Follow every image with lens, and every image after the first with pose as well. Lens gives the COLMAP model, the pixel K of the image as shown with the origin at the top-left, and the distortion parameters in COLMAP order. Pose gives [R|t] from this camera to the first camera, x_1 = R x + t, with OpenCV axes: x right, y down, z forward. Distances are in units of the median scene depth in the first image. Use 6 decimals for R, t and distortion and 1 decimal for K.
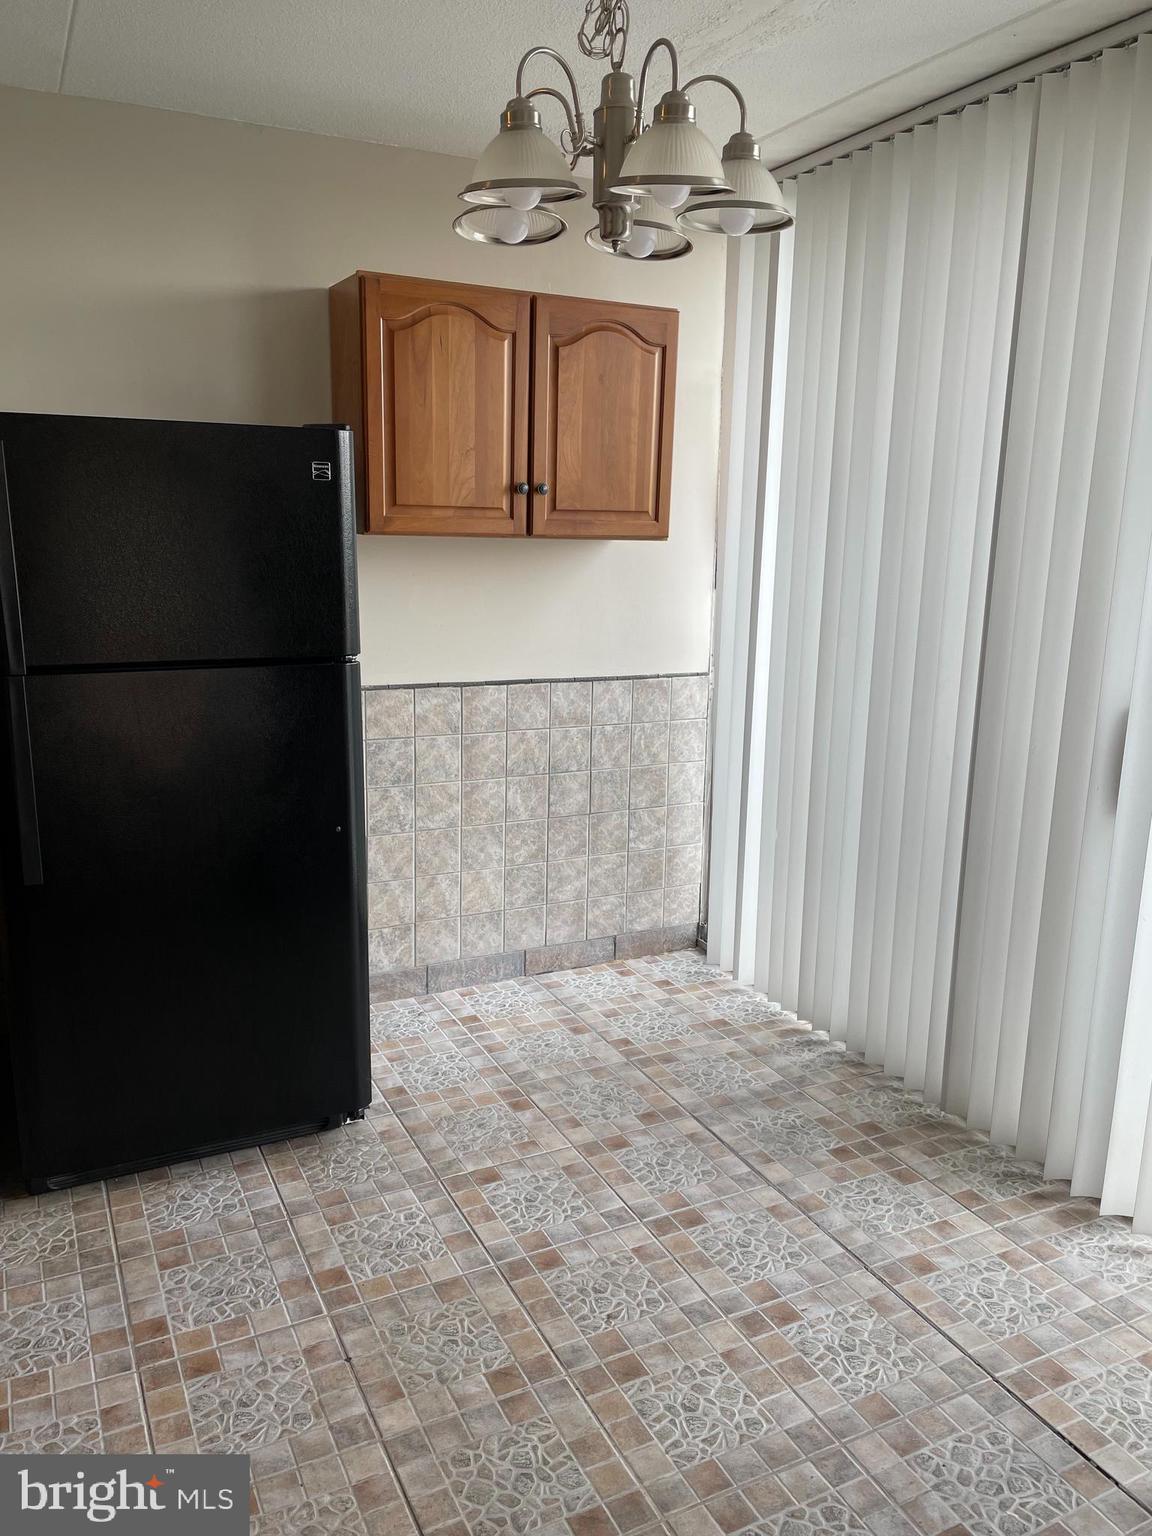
lens RADIAL K [[1168.8, 0, 600.9], [0, 1168.8, 756.2], [0, 0, 1]] dist [0.096188, -0.103037]
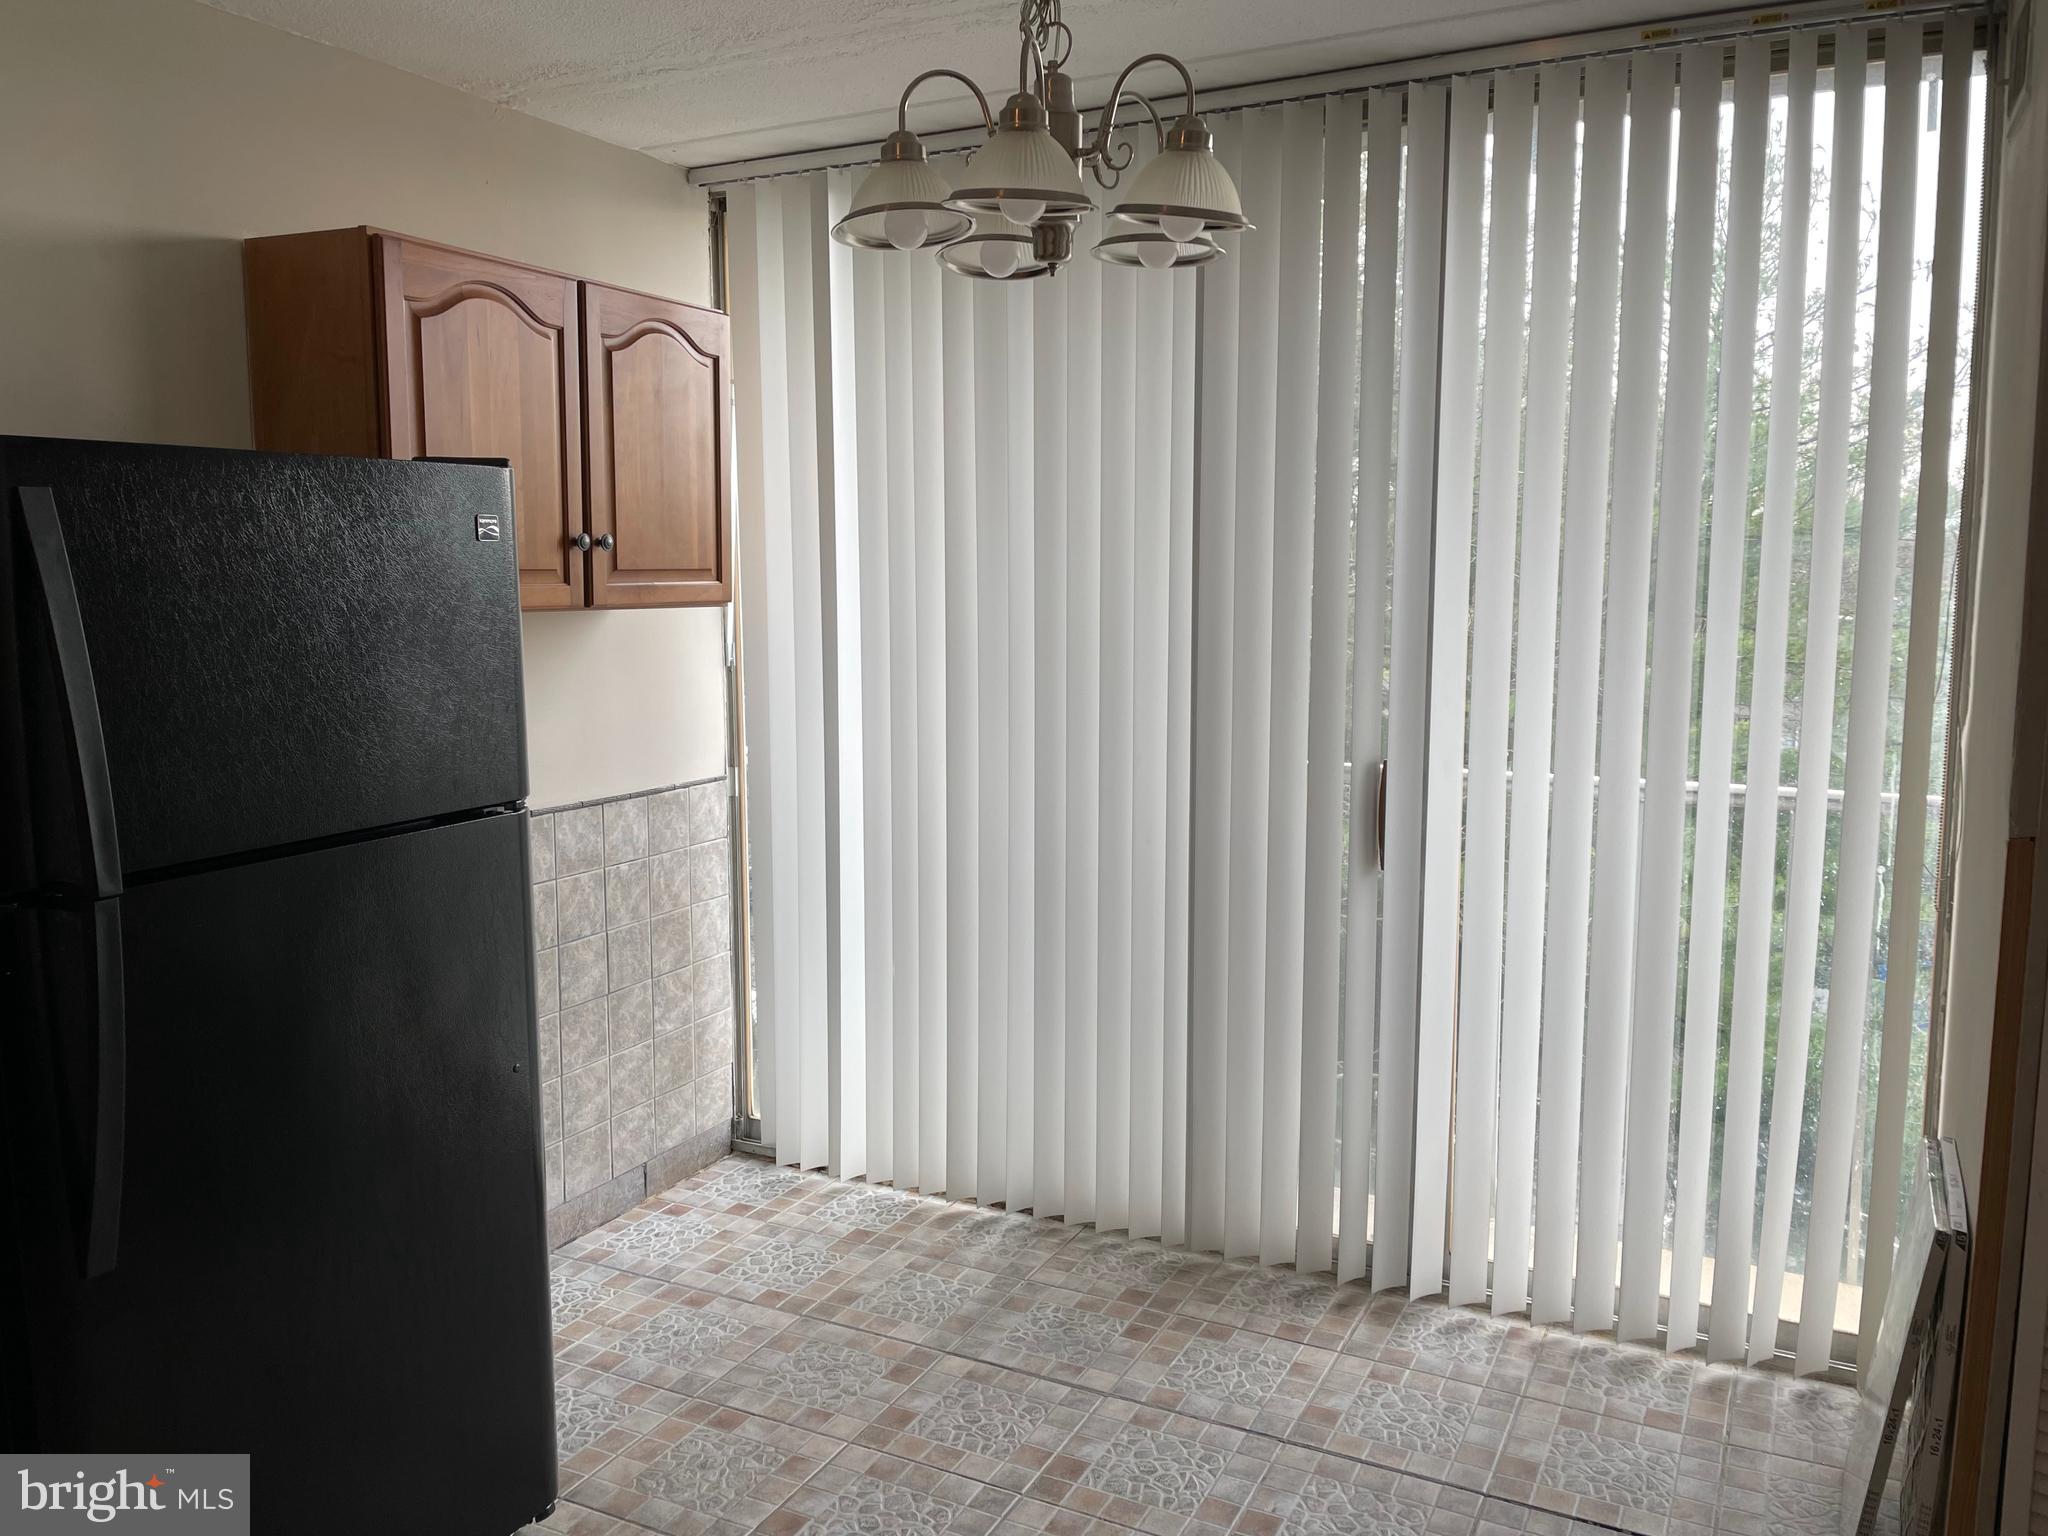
lens RADIAL K [[1558.4, 0, 1026.2], [0, 1558.4, 723.4], [0, 0, 1]] dist [0.096188, -0.103037]
pose [[0.808595, -0.085636, 0.582100, -0.386155], [0.139068, 0.989135, -0.047662, -0.035245], [-0.571693, 0.119491, 0.811719, 0.086577]]
